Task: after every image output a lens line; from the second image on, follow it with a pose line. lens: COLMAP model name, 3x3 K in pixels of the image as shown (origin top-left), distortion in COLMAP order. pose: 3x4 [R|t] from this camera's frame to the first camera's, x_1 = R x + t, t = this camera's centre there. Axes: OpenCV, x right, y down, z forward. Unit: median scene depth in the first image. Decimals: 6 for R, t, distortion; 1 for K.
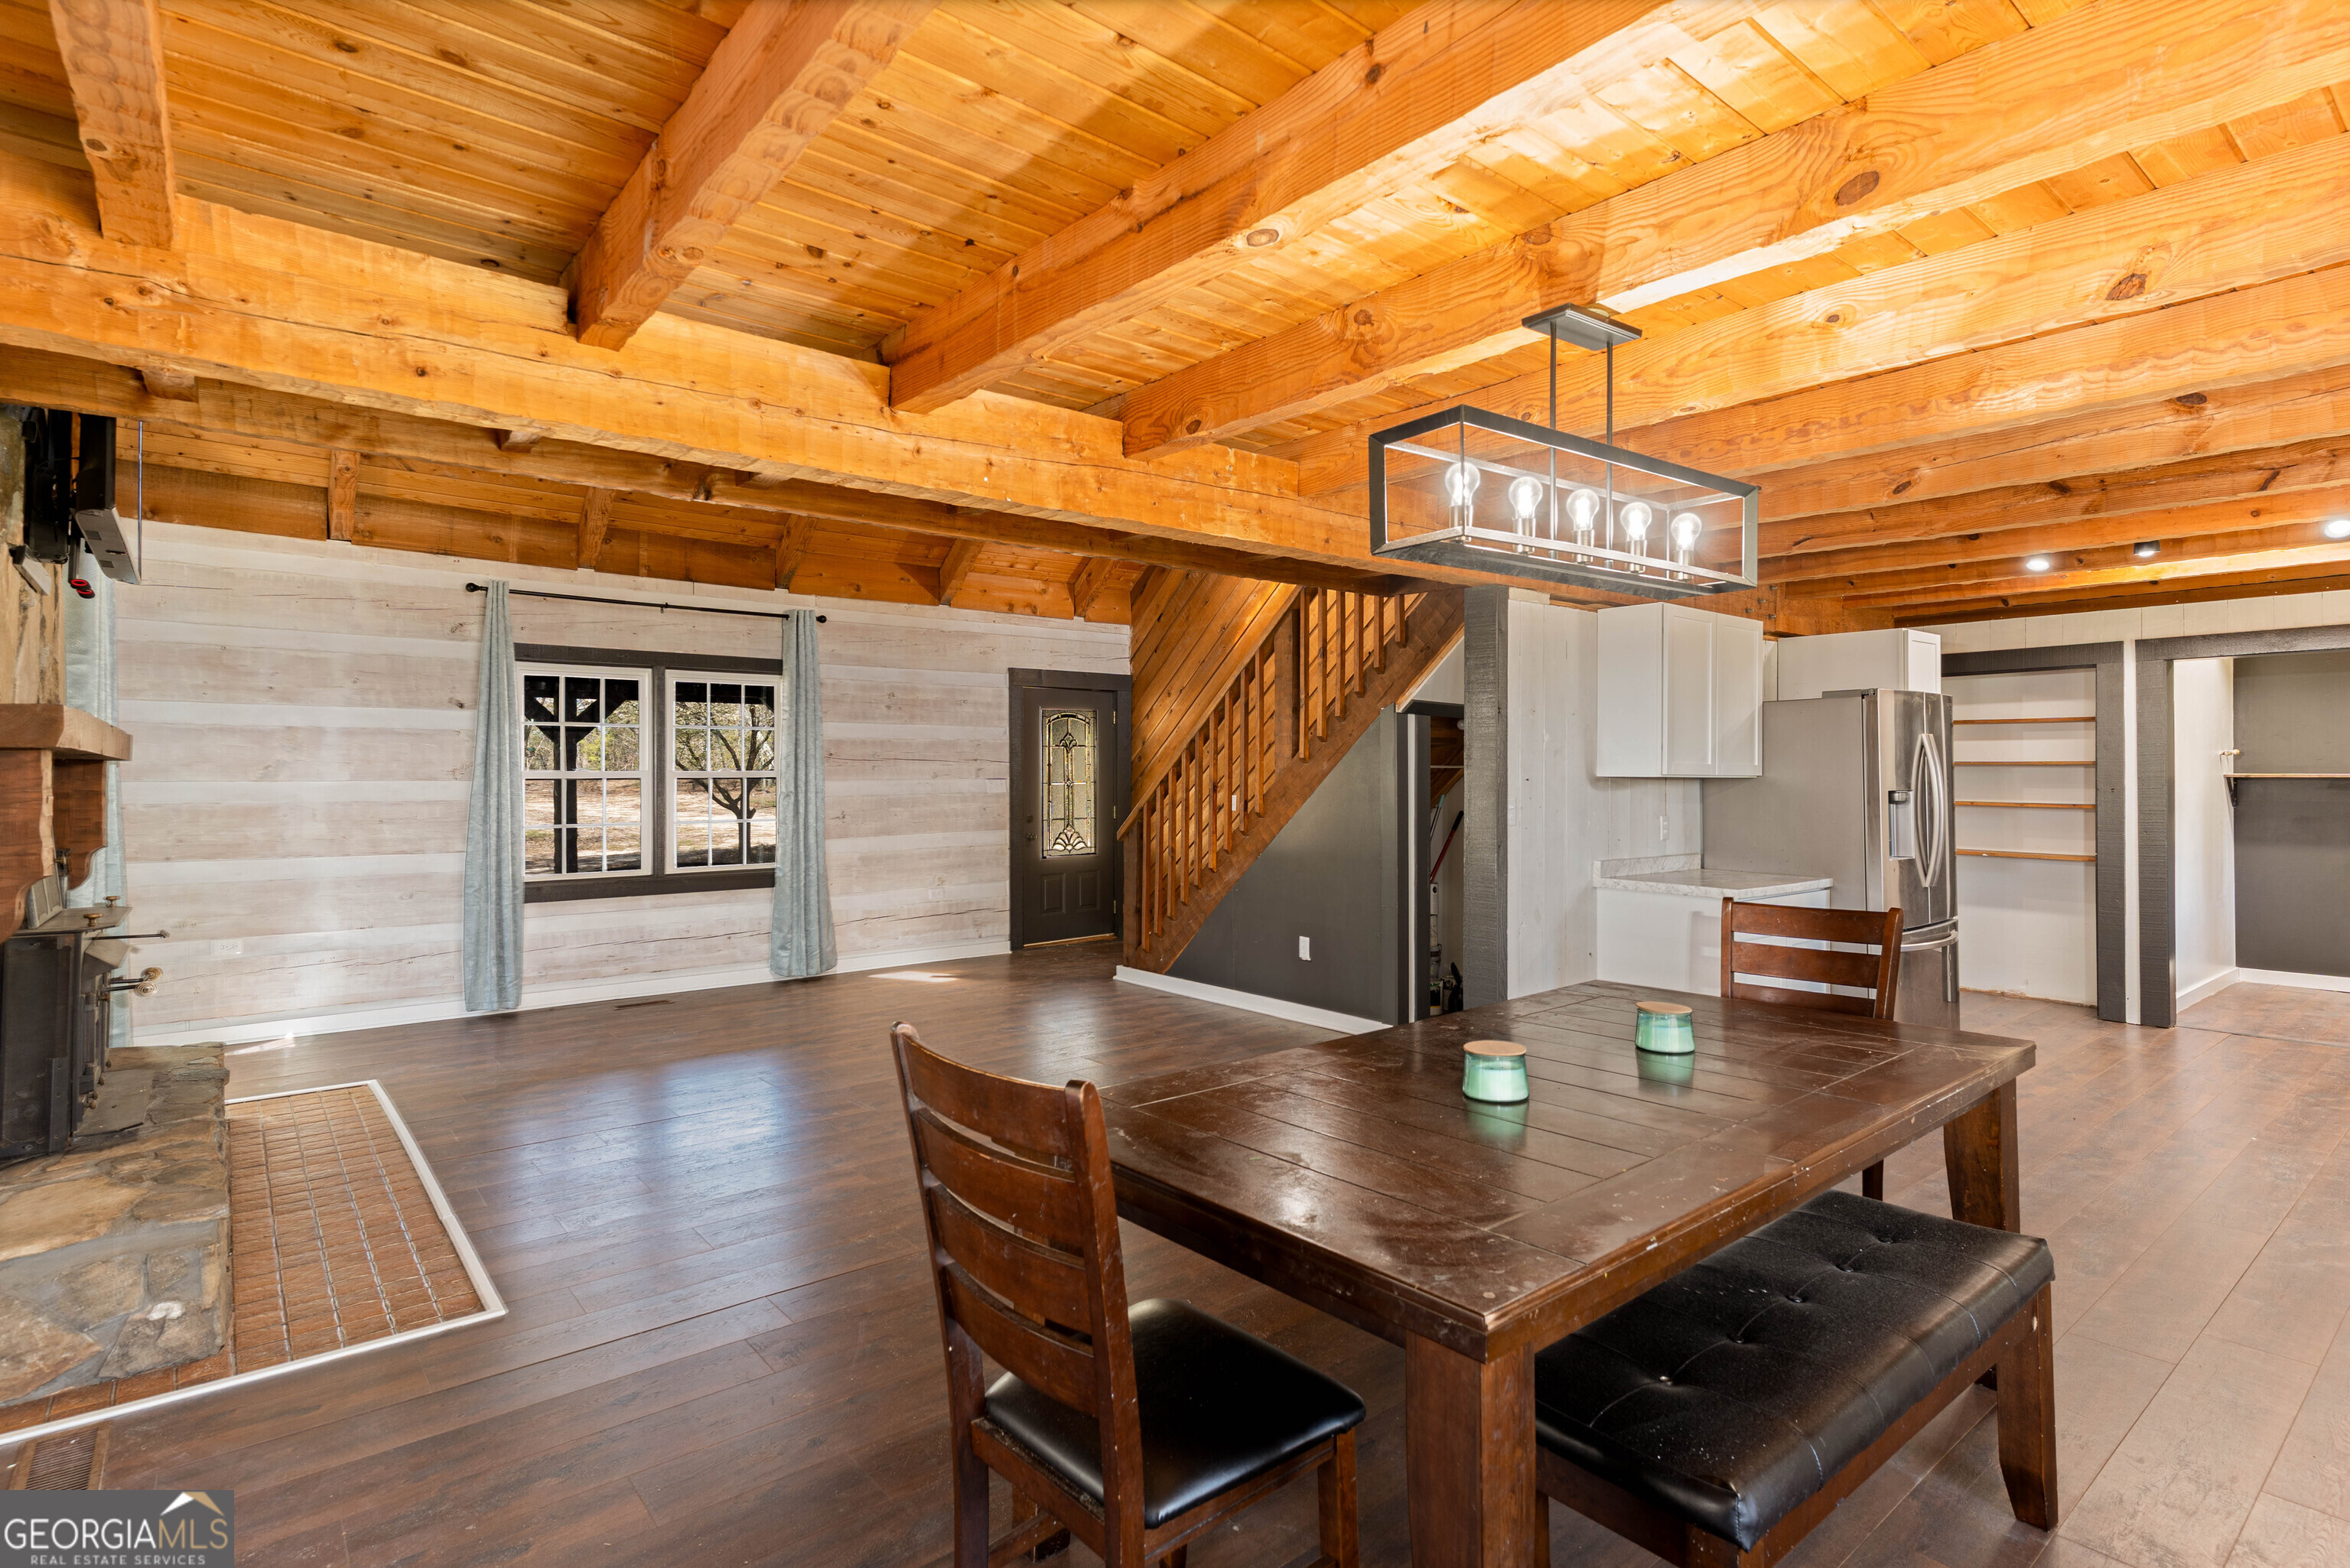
lens RADIAL K [[1152.1, 0, 1163.6], [0, 1152.1, 770.3], [0, 0, 1]] dist [0.011870, 0.000055]
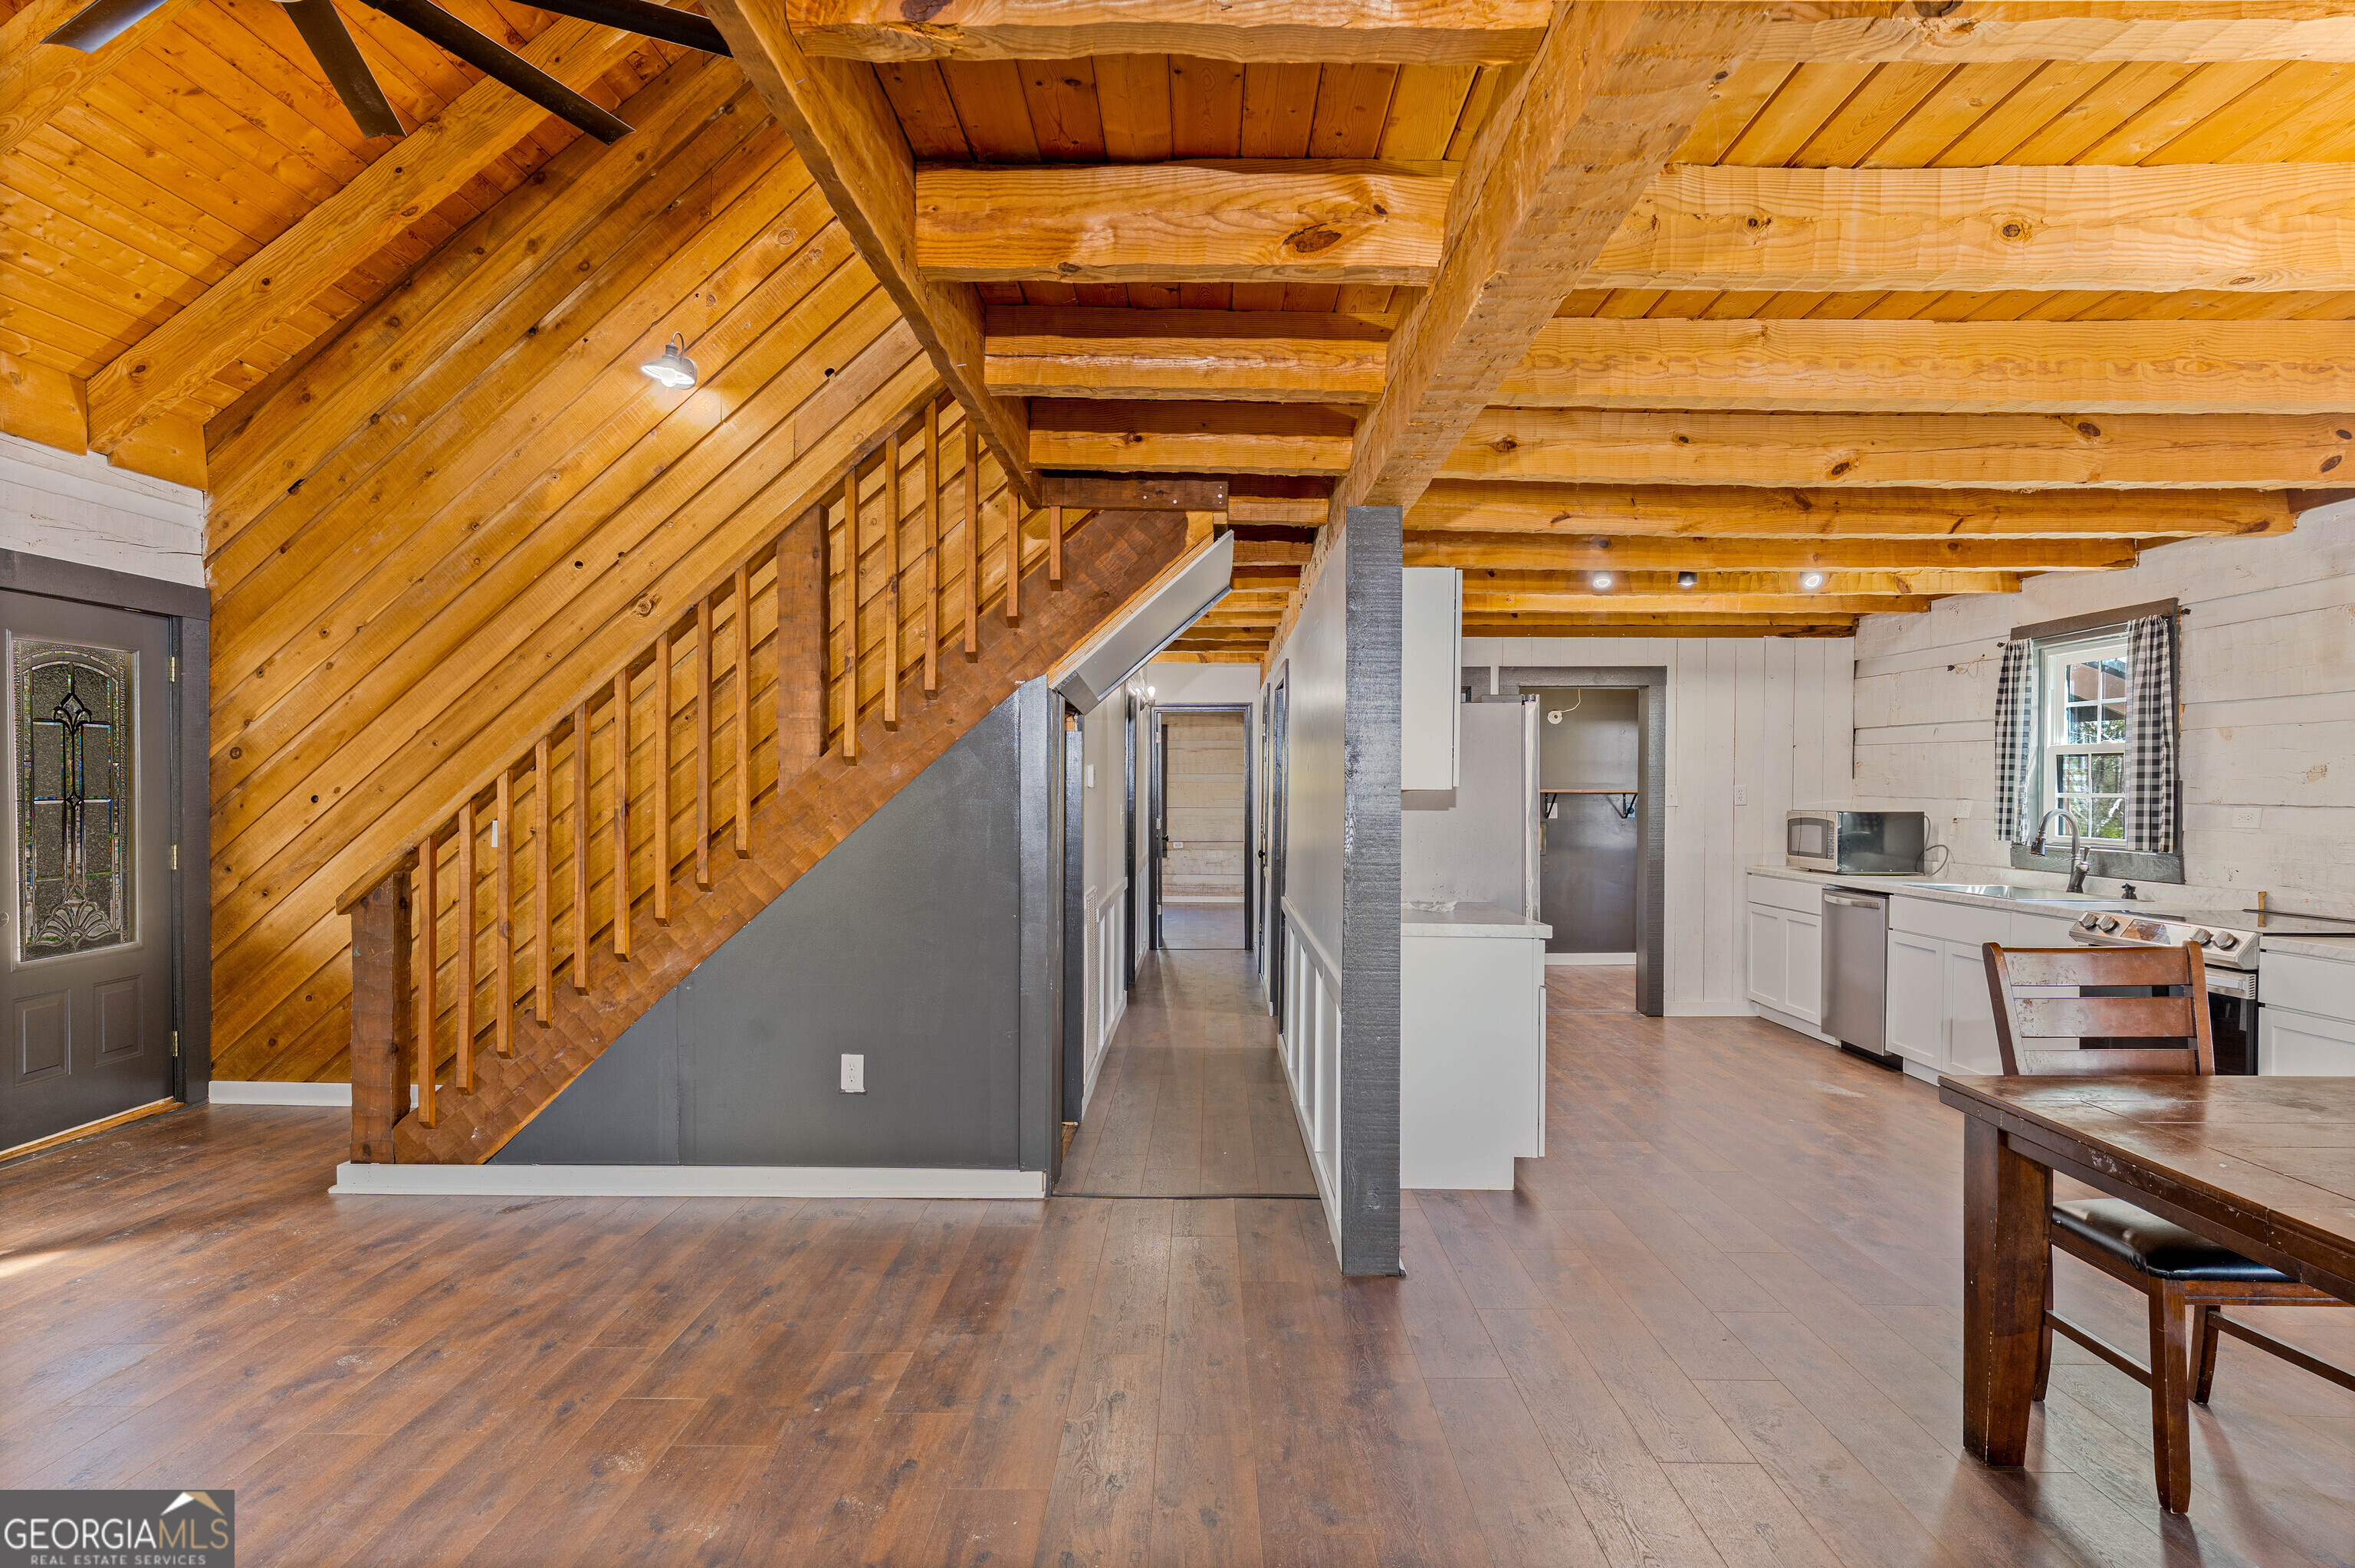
lens RADIAL K [[1279.7, 0, 1179.1], [0, 1279.7, 813.6], [0, 0, 1]] dist [0.014932, 0.000047]
pose [[0.645524, -0.009519, 0.763681, -0.235113], [-0.005310, 0.999842, 0.016951, 0.006045], [-0.763722, -0.014997, 0.645371, 0.373468]]
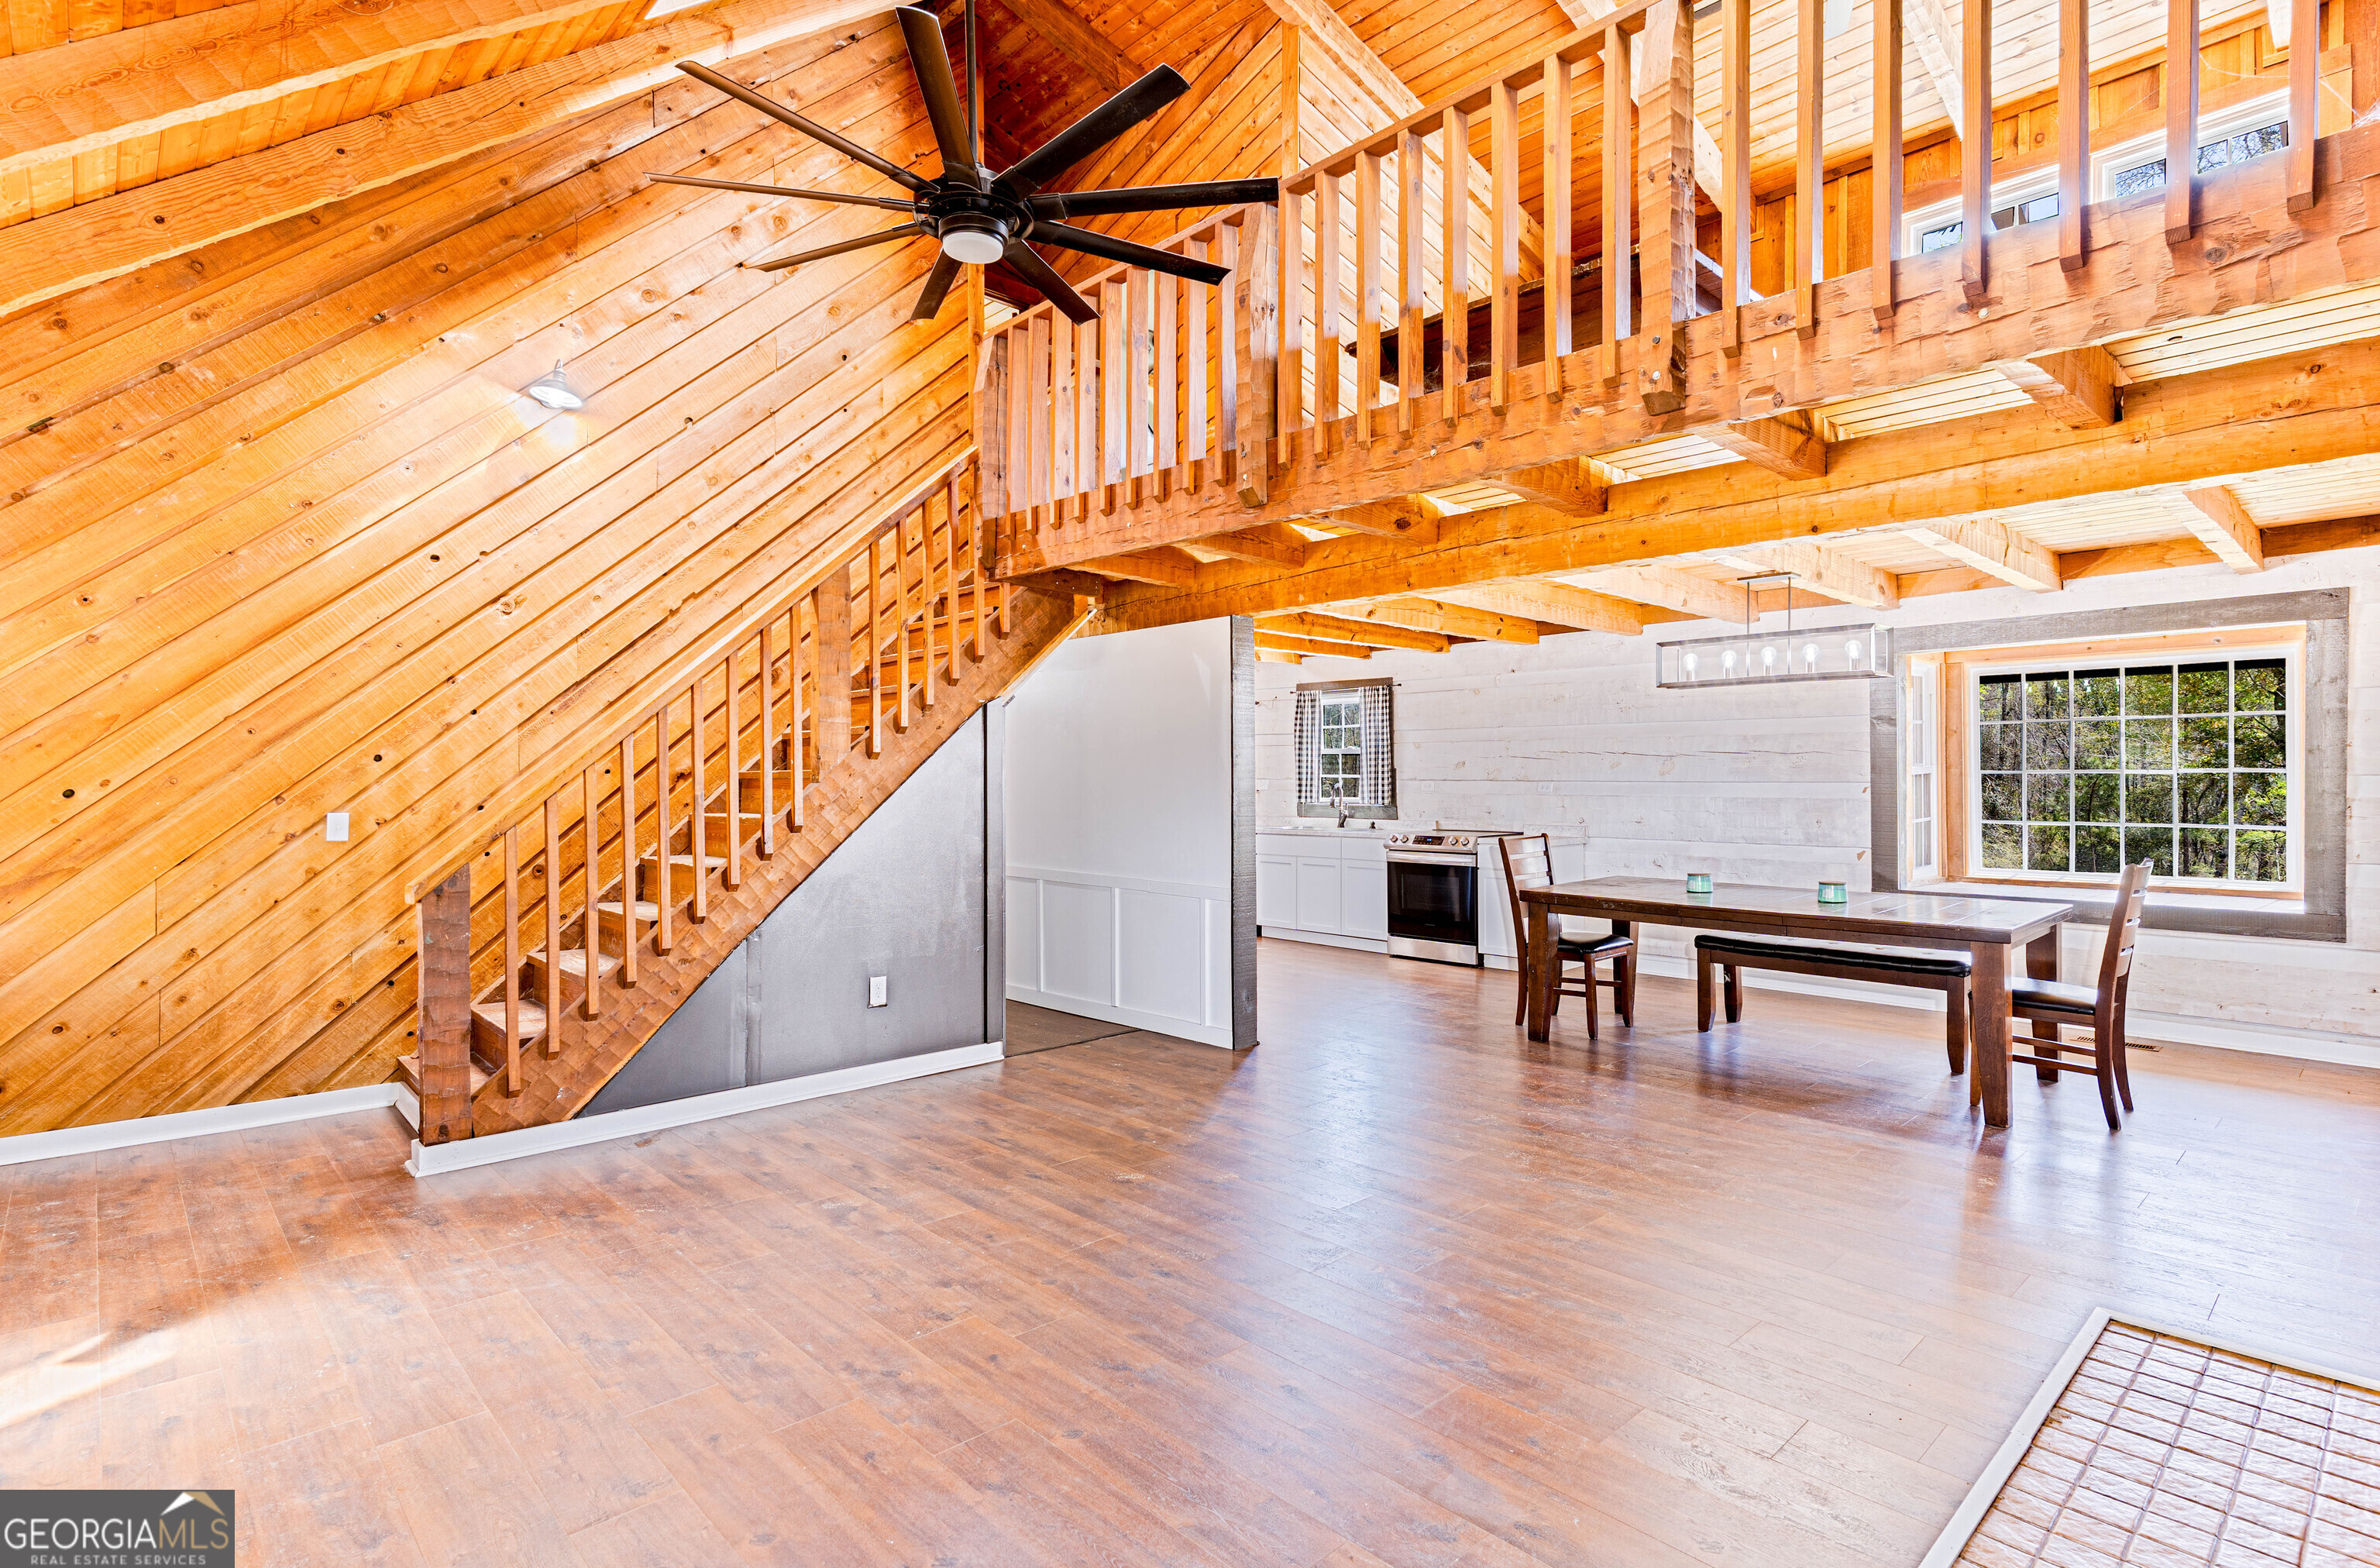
lens RADIAL K [[1166.8, 0, 1186.0], [0, 1166.8, 784.1], [0, 0, 1]] dist [0.011870, 0.000055]
pose [[-0.068656, -0.003498, 0.997634, -0.591694], [0.004546, 0.999982, 0.003819, 0.008226], [-0.997630, 0.004798, -0.068639, 0.714444]]
